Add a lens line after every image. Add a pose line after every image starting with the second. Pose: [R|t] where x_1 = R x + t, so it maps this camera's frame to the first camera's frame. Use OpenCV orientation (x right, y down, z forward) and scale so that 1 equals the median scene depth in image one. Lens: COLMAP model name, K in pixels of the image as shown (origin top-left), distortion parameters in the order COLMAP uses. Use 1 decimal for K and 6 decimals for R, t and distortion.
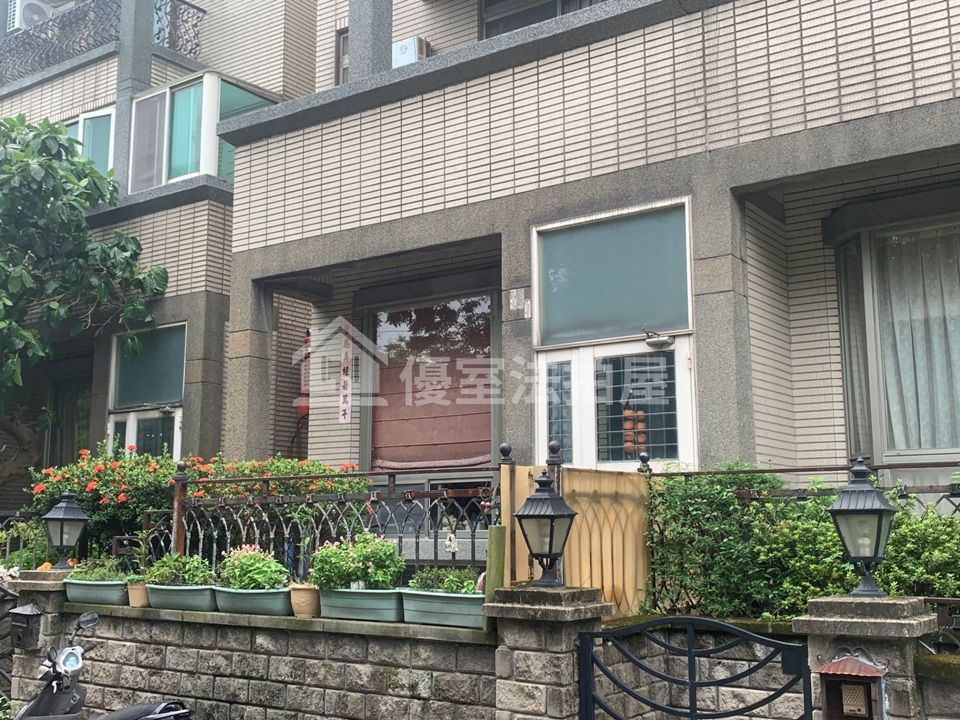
lens RADIAL K [[1080.1, 0, 481.5], [0, 1080.1, 345.3], [0, 0, 1]] dist [0.224870, -0.742419]
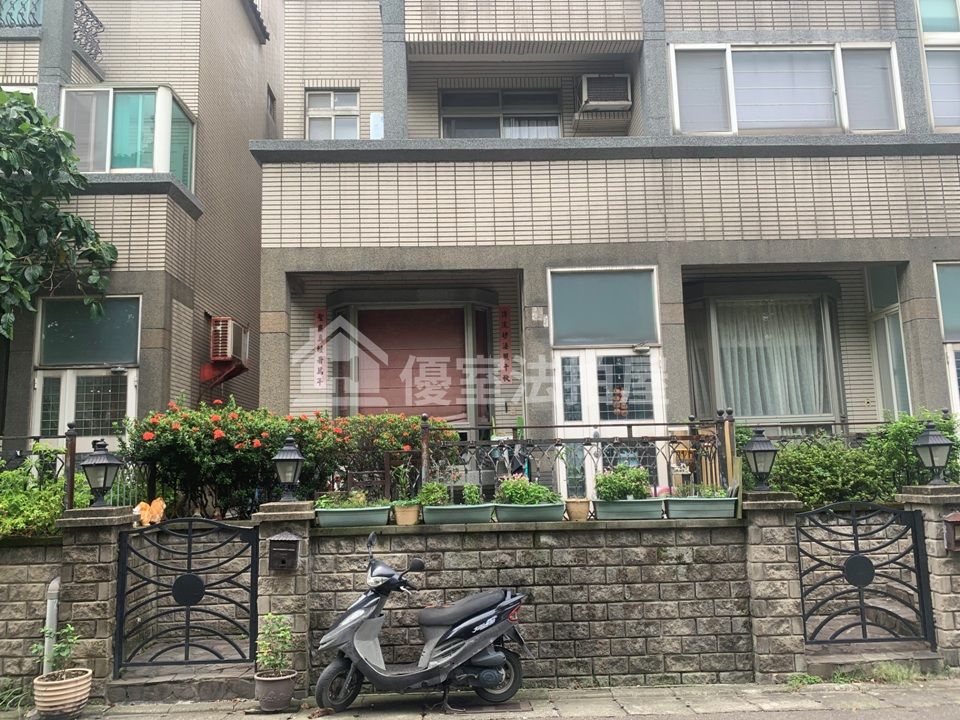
lens RADIAL K [[733.5, 0, 484.4], [0, 733.5, 359.7], [0, 0, 1]] dist [0.053386, -0.072144]
pose [[0.793991, 0.065211, 0.604421, -0.725666], [-0.076335, 0.997056, -0.007297, 0.039867], [-0.603117, -0.040345, 0.796632, 0.244187]]
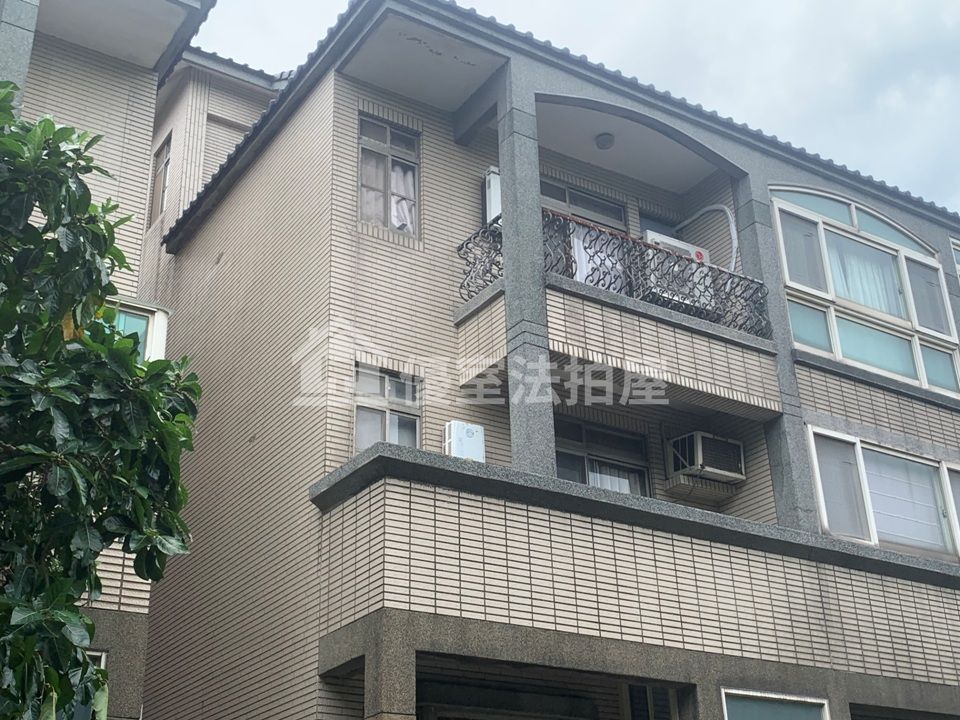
lens RADIAL K [[1238.4, 0, 479.8], [0, 1238.4, 345.9], [0, 0, 1]] dist [0.198496, -0.695821]
pose [[0.372908, 0.409441, 0.832645, -1.431344], [-0.130036, 0.911579, -0.390018, 0.121201], [-0.918711, 0.037167, 0.393177, 0.790657]]
